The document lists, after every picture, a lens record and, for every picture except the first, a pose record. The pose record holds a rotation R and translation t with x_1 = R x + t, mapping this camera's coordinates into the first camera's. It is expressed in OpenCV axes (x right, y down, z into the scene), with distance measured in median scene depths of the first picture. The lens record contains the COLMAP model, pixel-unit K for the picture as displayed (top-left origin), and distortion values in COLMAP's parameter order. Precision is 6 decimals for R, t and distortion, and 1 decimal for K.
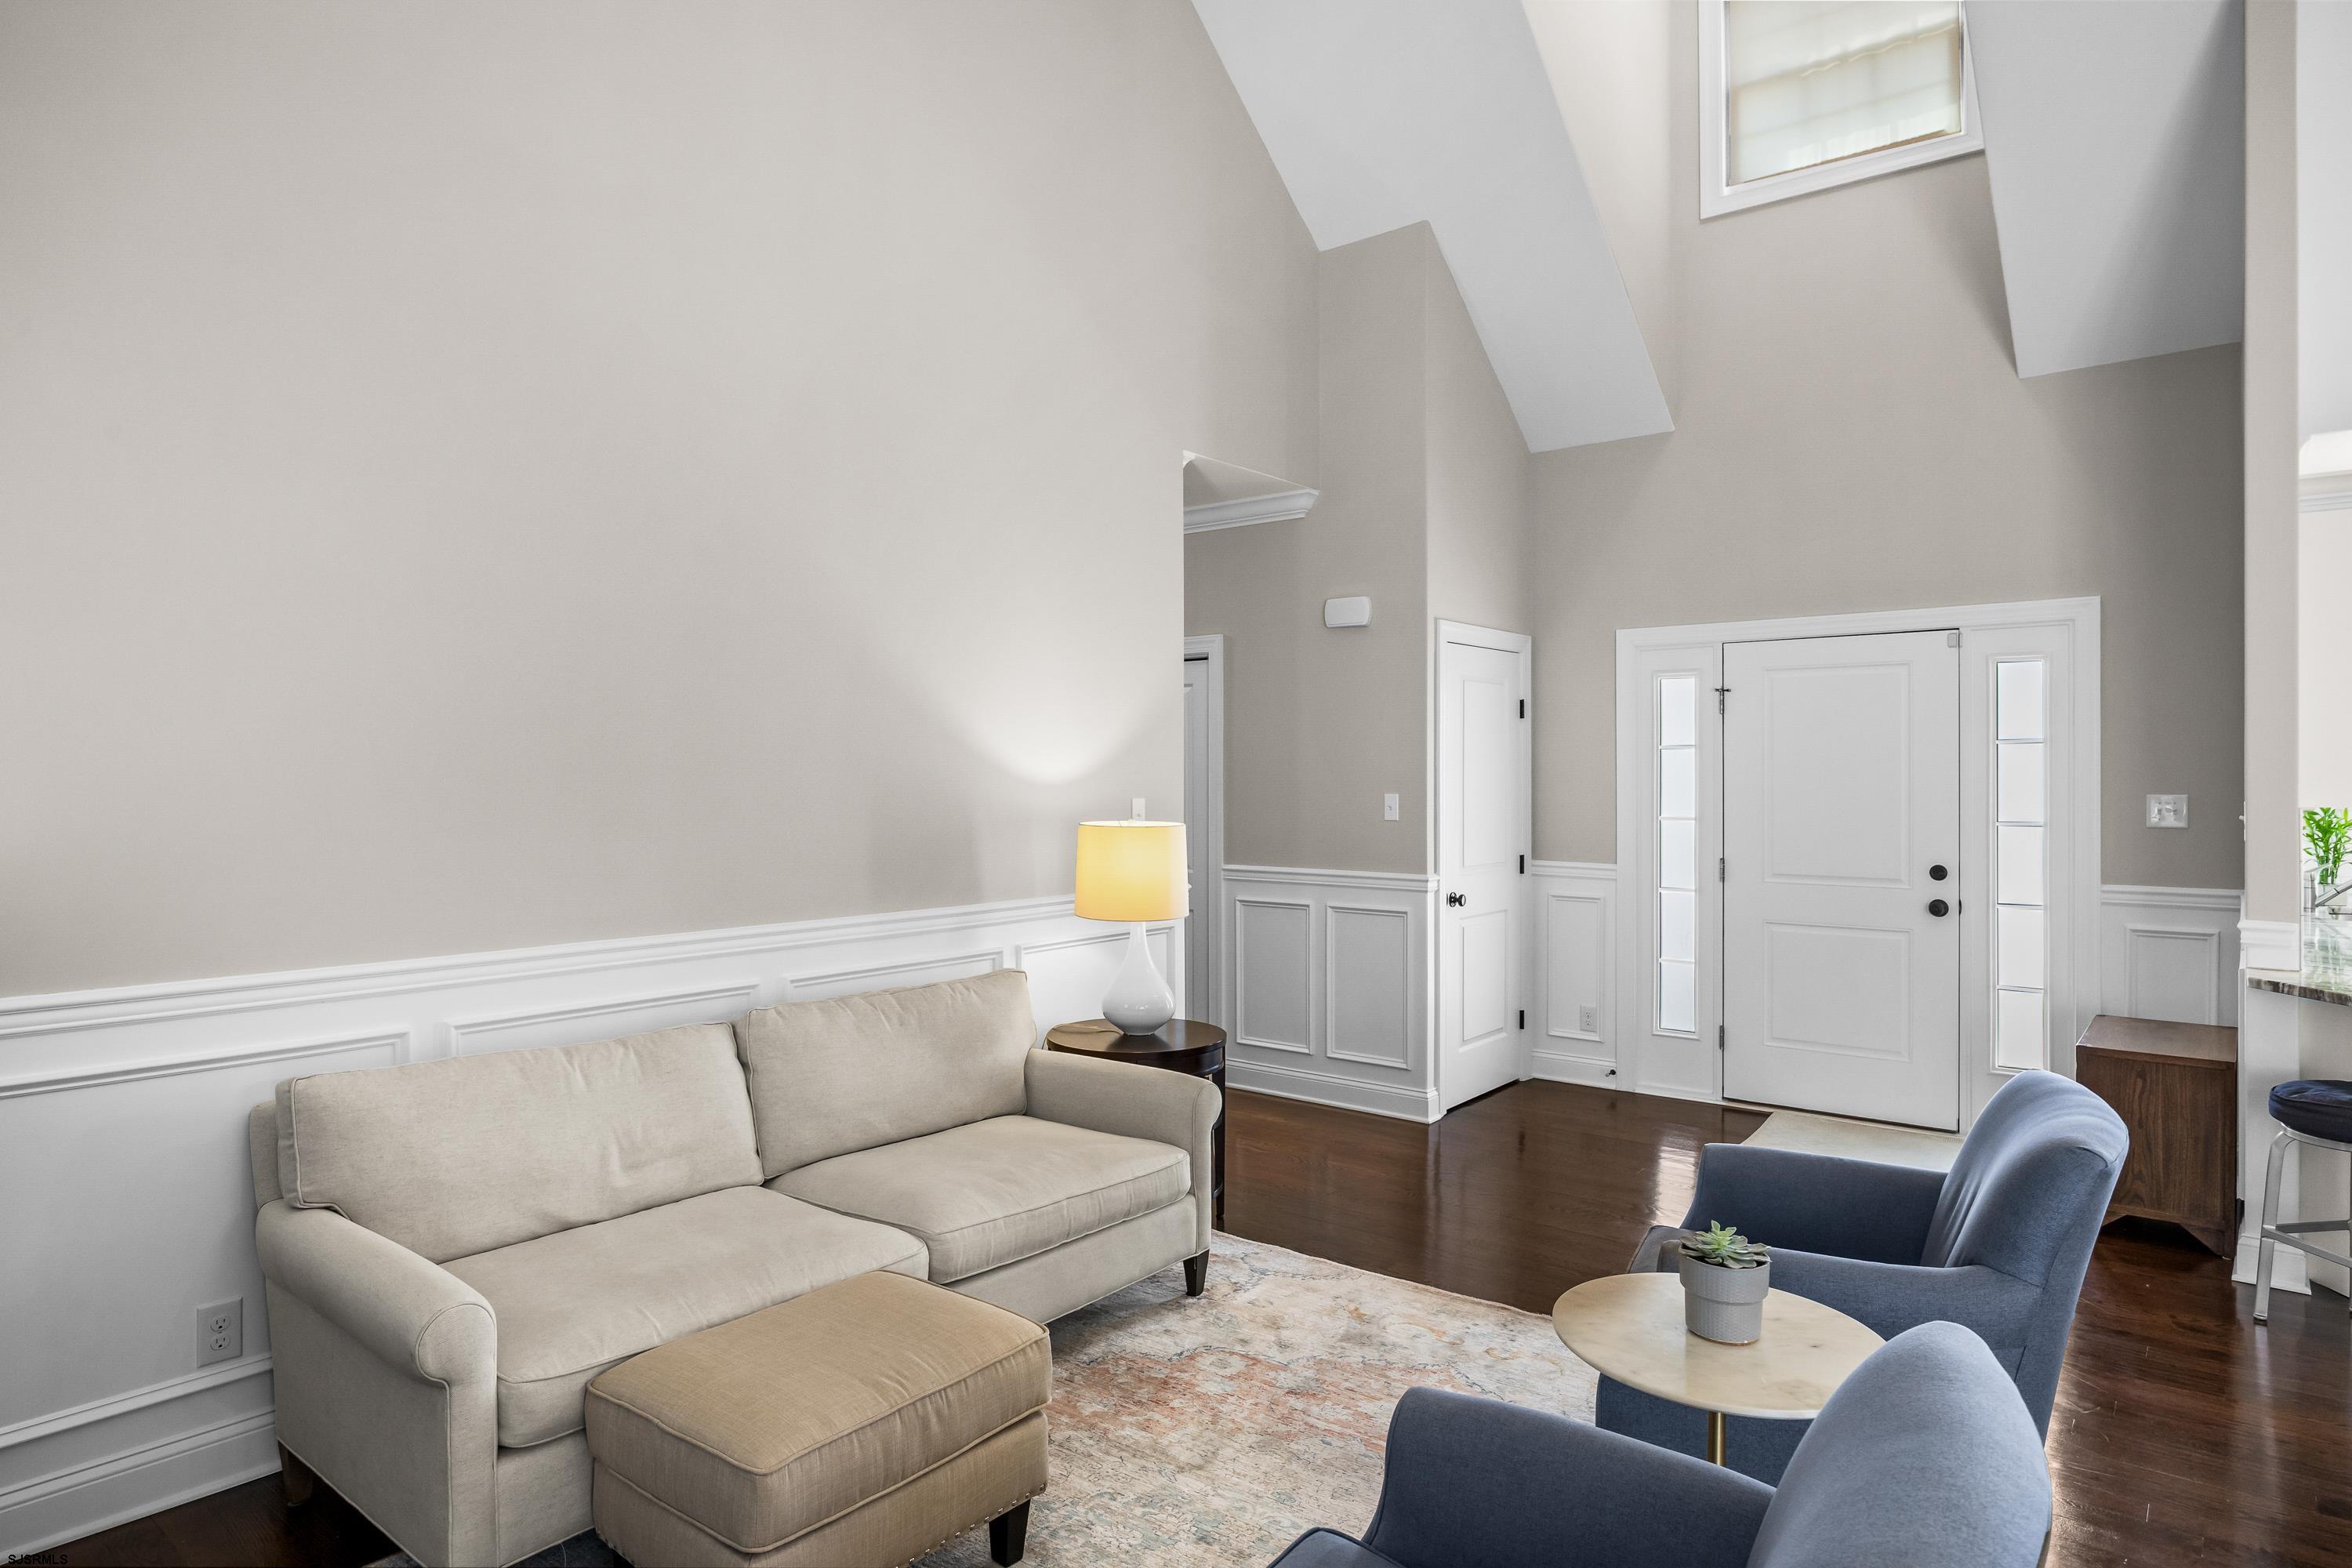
lens RADIAL K [[1351.9, 0, 1167.4], [0, 1351.9, 783.5], [0, 0, 1]] dist [-0.016651, 0.000741]
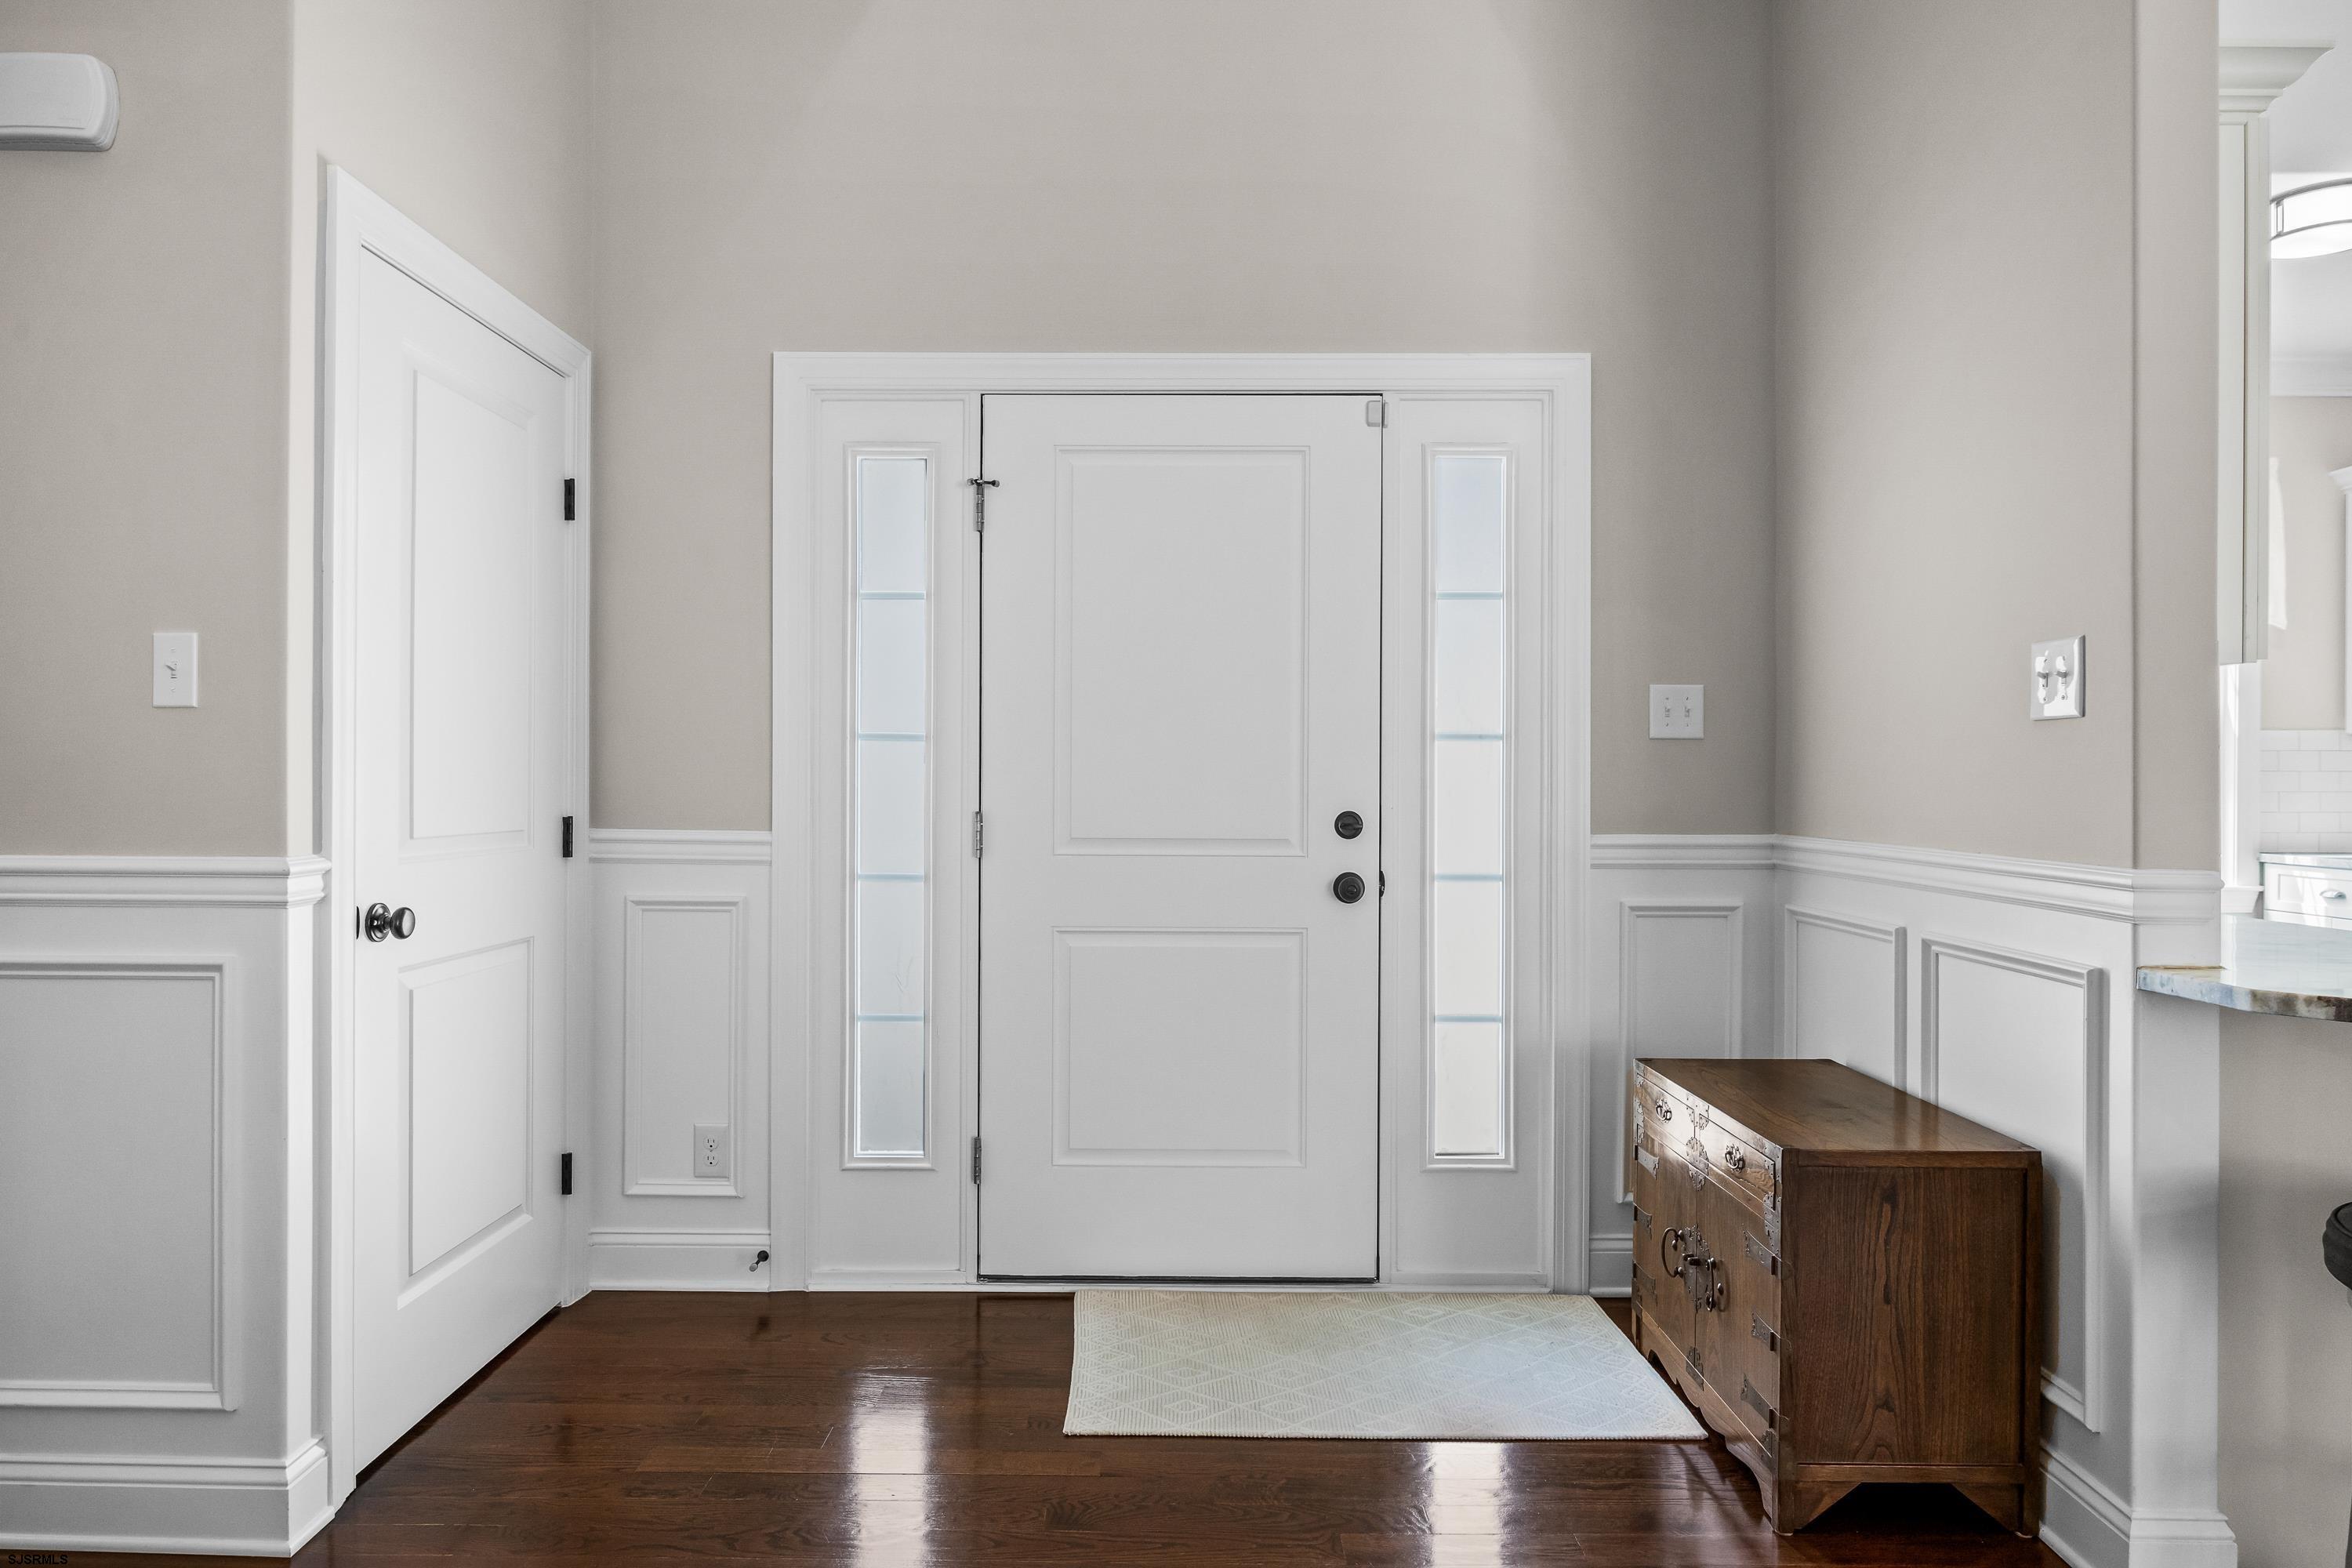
lens RADIAL K [[1351.9, 0, 1165.3], [0, 1351.9, 778.4], [0, 0, 1]] dist [-0.016651, 0.000741]
pose [[0.784690, 0.006873, 0.619851, 0.152604], [0.000793, 0.999927, -0.012091, 0.050570], [-0.619888, 0.009980, 0.784627, 0.568329]]
